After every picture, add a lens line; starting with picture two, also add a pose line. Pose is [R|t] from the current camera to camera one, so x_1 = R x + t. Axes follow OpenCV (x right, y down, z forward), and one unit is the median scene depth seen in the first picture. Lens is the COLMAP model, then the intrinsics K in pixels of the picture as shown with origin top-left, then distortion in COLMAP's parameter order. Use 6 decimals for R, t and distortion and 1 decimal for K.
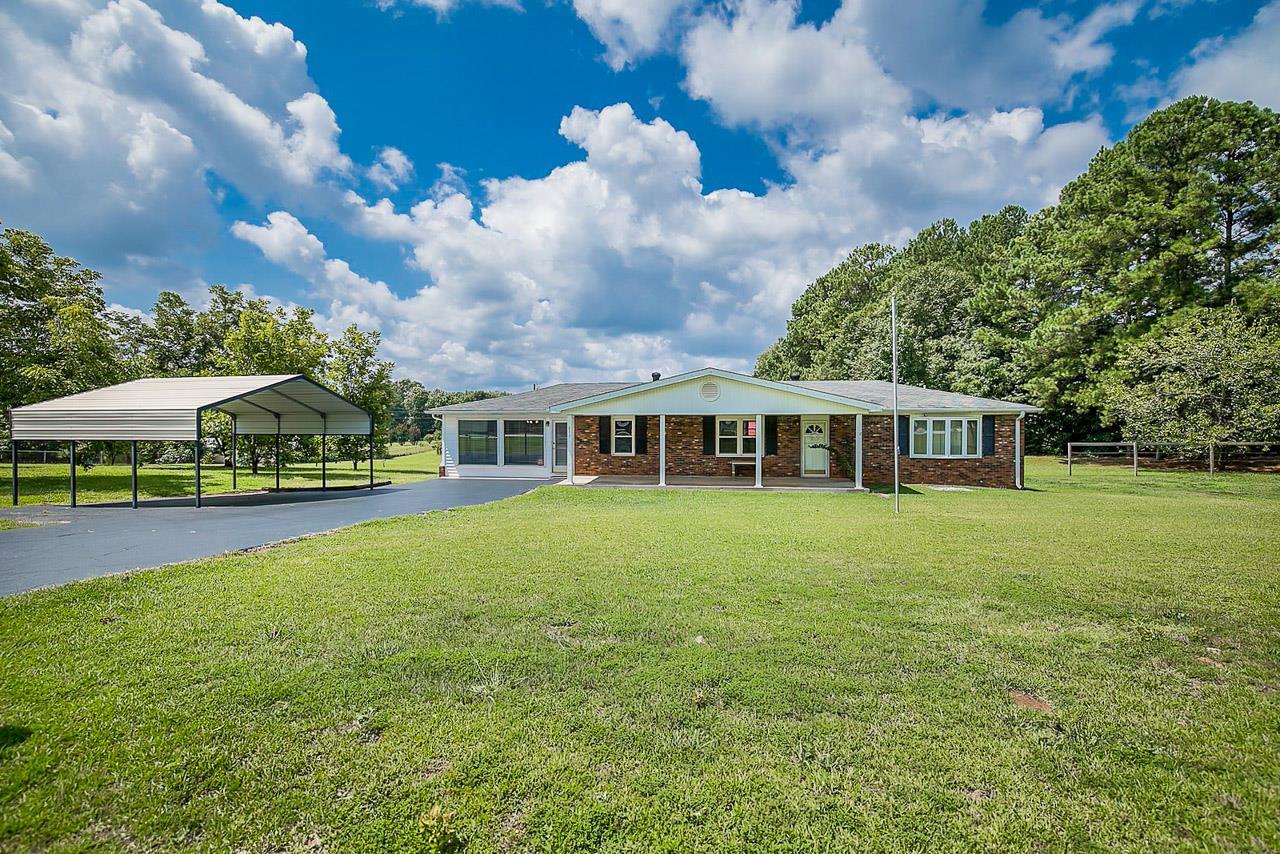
lens RADIAL K [[566.6, 0, 642.0], [0, 566.6, 429.9], [0, 0, 1]] dist [-0.025426, 0.000030]
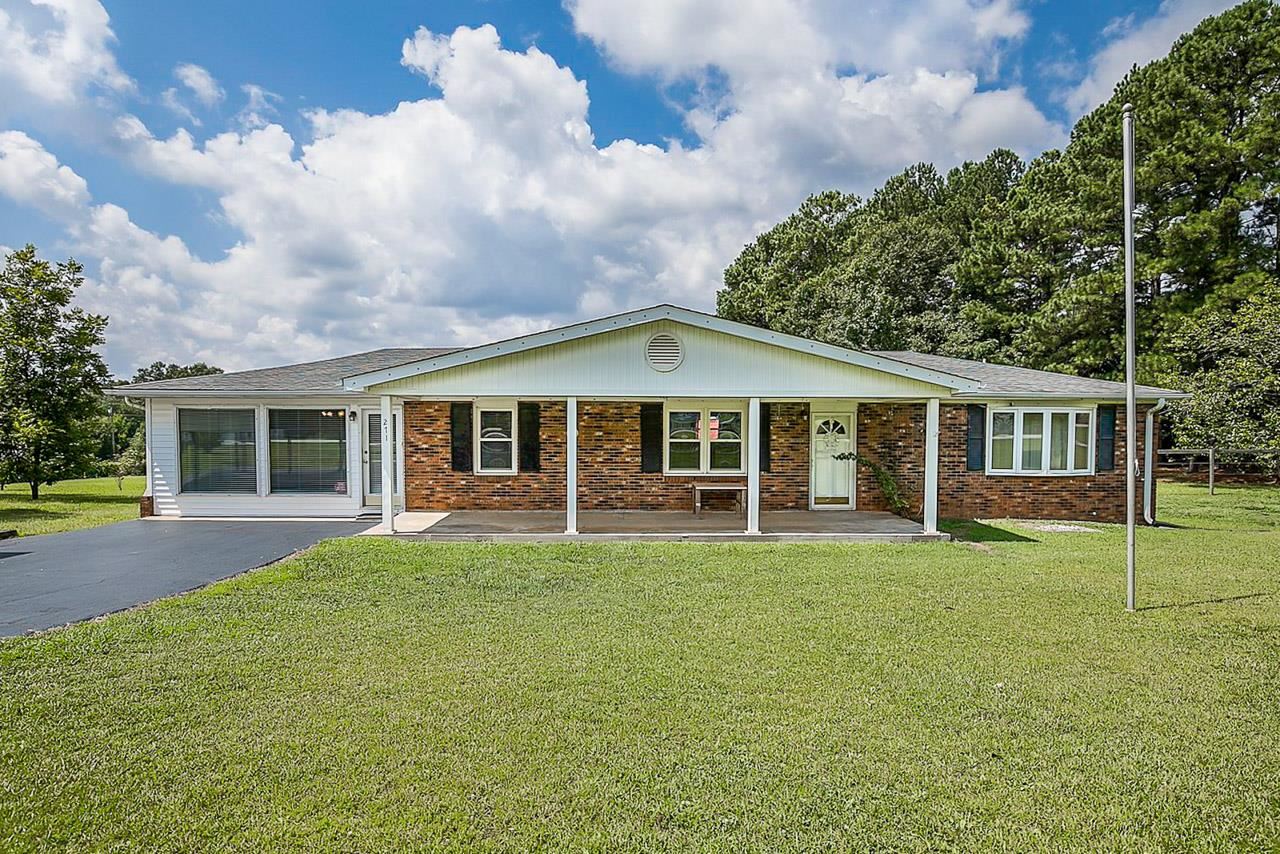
lens RADIAL K [[569.6, 0, 637.9], [0, 569.6, 464.0], [0, 0, 1]] dist [-0.000232, 0.000041]
pose [[0.980912, -0.007157, 0.194319, -0.004657], [-0.002473, 0.998782, 0.049270, 0.006097], [-0.194435, -0.048811, 0.979700, 0.346735]]
